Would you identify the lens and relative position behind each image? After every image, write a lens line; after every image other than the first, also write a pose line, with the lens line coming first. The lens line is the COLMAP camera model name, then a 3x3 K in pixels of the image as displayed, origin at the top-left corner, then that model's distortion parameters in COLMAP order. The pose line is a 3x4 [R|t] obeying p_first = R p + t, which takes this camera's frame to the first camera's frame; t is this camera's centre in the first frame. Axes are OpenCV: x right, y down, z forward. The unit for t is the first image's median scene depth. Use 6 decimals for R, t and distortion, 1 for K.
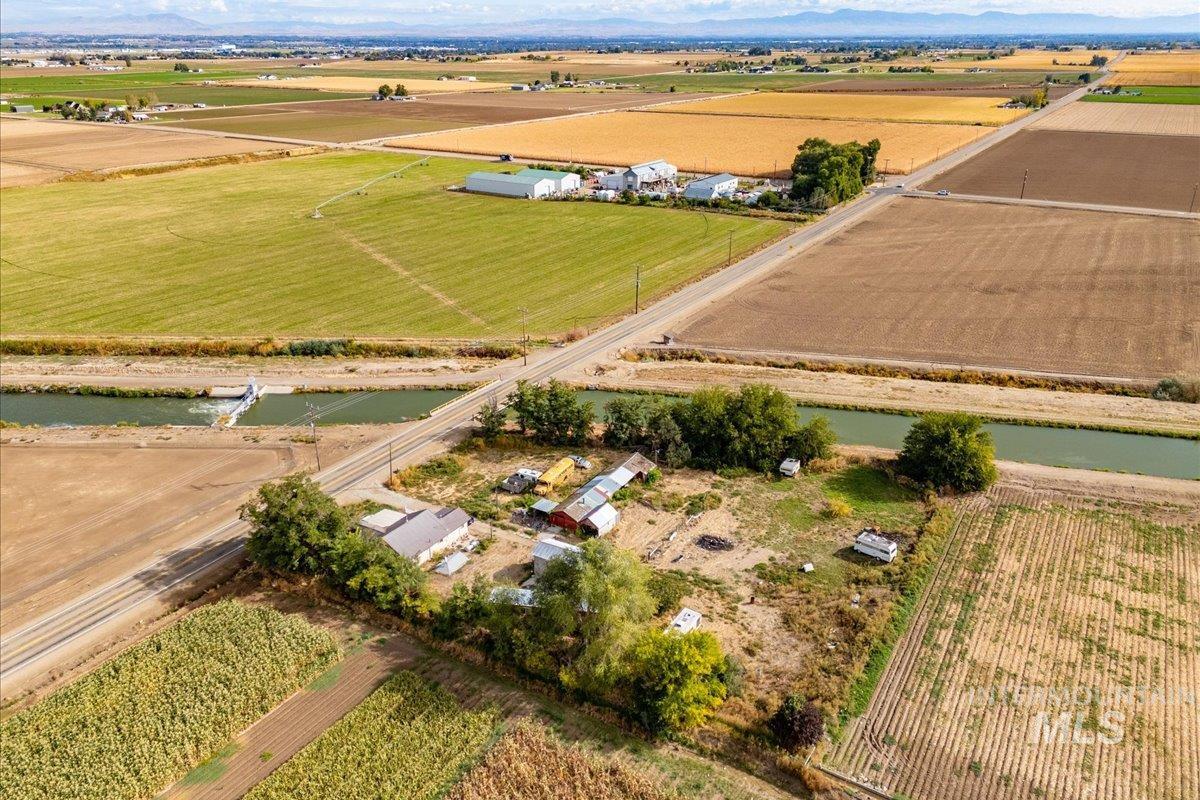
lens RADIAL K [[880.1, 0, 600.0], [0, 880.1, 400.0], [0, 0, 1]] dist [0.090312, -0.073574]
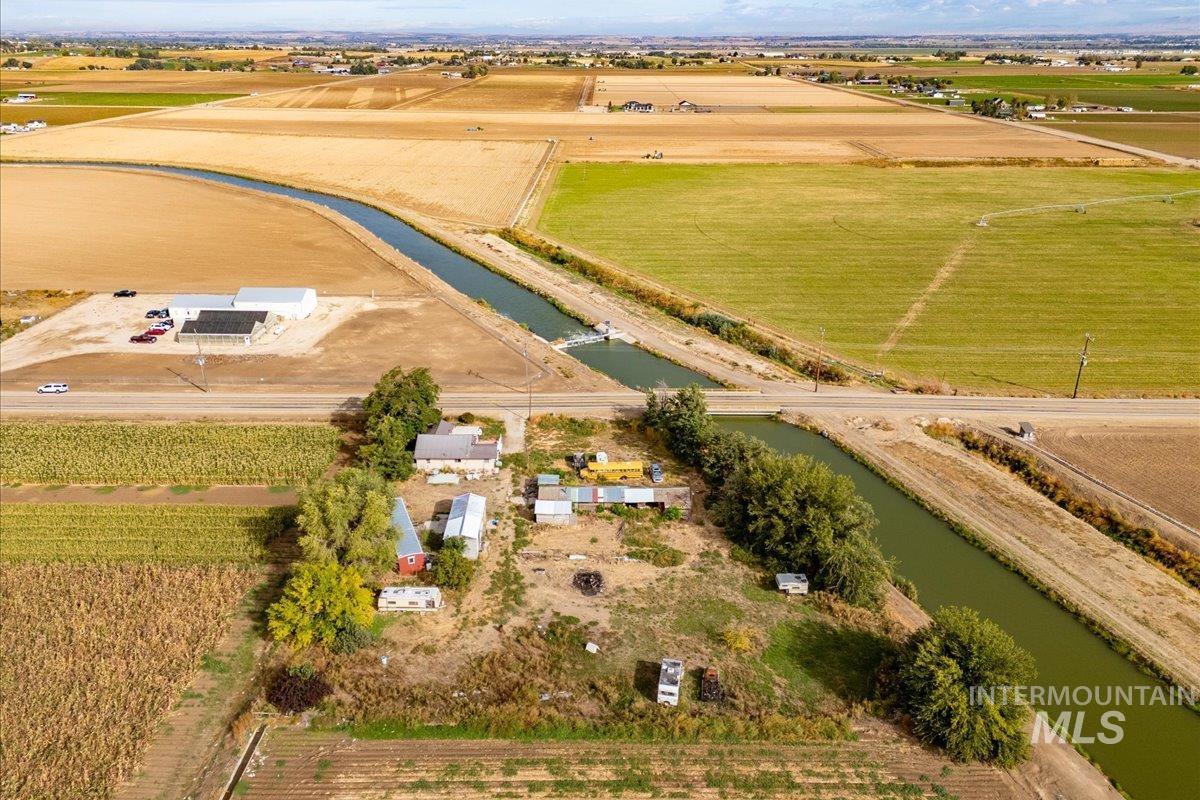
lens RADIAL K [[880.1, 0, 600.0], [0, 880.1, 400.0], [0, 0, 1]] dist [0.090312, -0.073574]
pose [[0.514683, 0.329017, -0.791738, 0.695924], [-0.330043, 0.928308, 0.171221, -0.151993], [0.791311, 0.173183, 0.586374, 0.382976]]
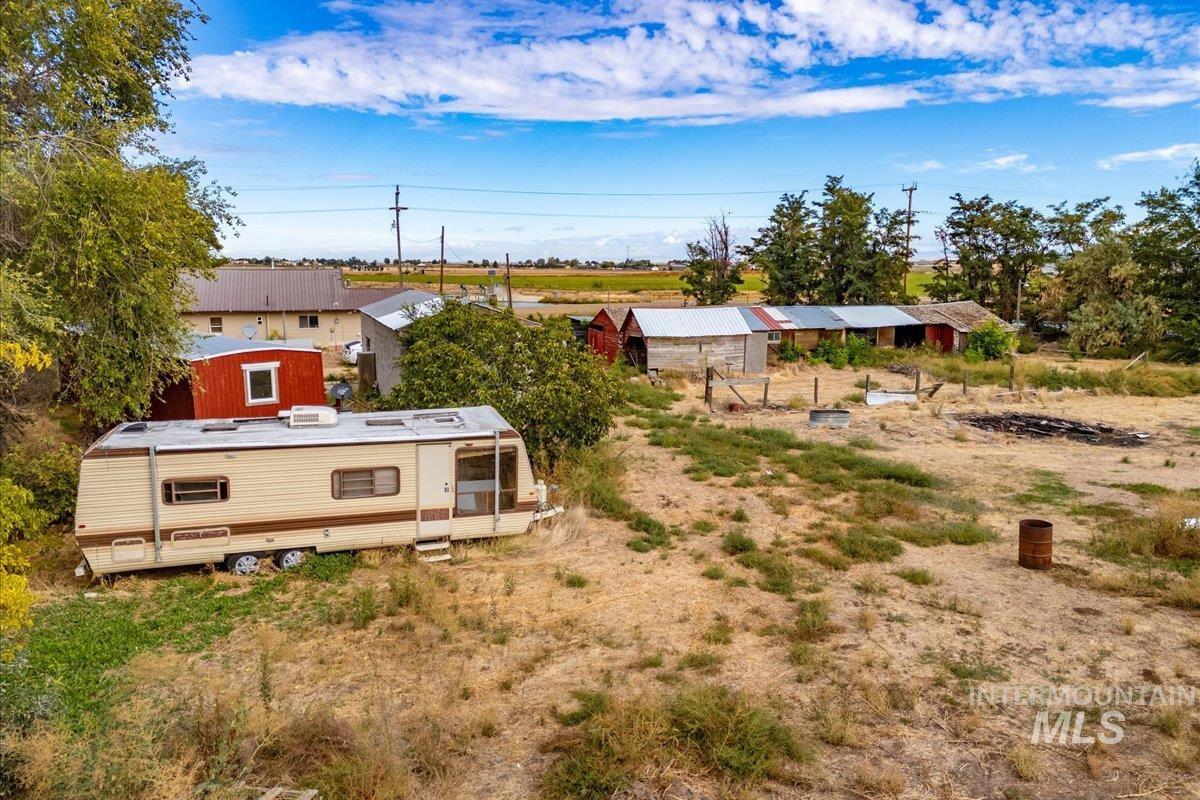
lens RADIAL K [[880.1, 0, 600.0], [0, 880.1, 400.0], [0, 0, 1]] dist [0.090312, -0.073574]
pose [[0.764015, 0.092678, -0.638507, 0.161834], [-0.240784, 0.959089, -0.148903, 0.188530], [0.598585, 0.267506, 0.755074, 0.664207]]
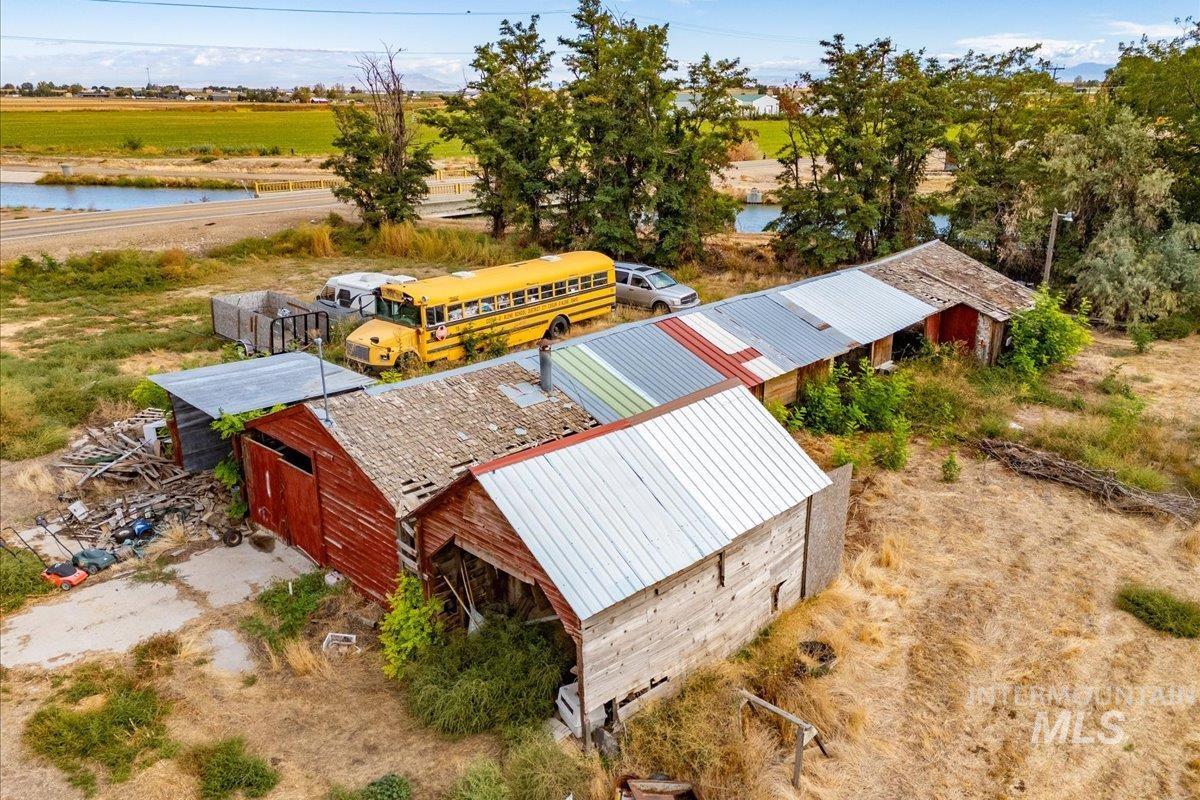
lens RADIAL K [[880.1, 0, 600.0], [0, 880.1, 400.0], [0, 0, 1]] dist [0.090312, -0.073574]
pose [[0.974094, 0.070018, -0.215031, 0.014072], [-0.082568, 0.995334, -0.049936, 0.113141], [0.210531, 0.066397, 0.975330, 0.803024]]
